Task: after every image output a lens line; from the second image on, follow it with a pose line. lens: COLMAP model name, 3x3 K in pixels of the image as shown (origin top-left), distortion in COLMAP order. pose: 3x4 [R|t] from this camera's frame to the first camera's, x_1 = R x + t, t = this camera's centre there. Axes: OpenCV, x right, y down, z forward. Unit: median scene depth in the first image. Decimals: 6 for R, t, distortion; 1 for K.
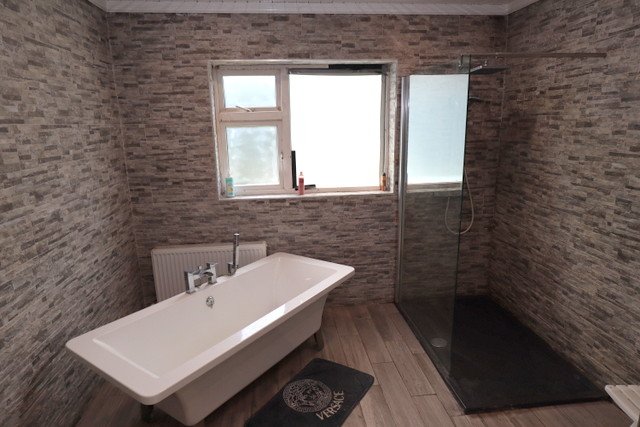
lens RADIAL K [[388.2, 0, 320.3], [0, 388.2, 215.6], [0, 0, 1]] dist [-0.034132, 0.018629]
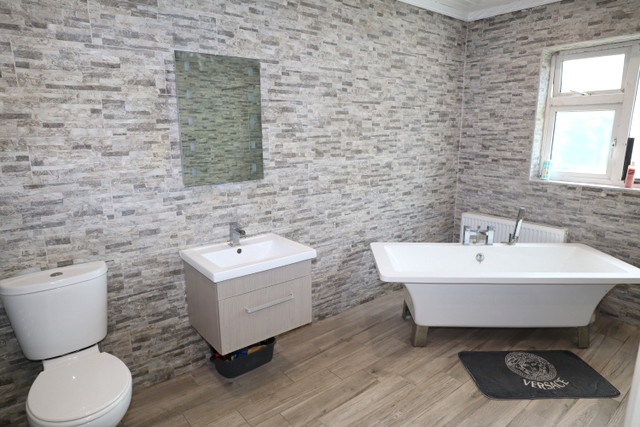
lens RADIAL K [[388.2, 0, 318.7], [0, 388.2, 216.5], [0, 0, 1]] dist [-0.034132, 0.018629]
pose [[0.536840, 0.199085, -0.819858, 0.349414], [-0.200680, 0.974002, 0.105111, 0.069004], [0.819469, 0.108101, 0.562836, -0.064760]]
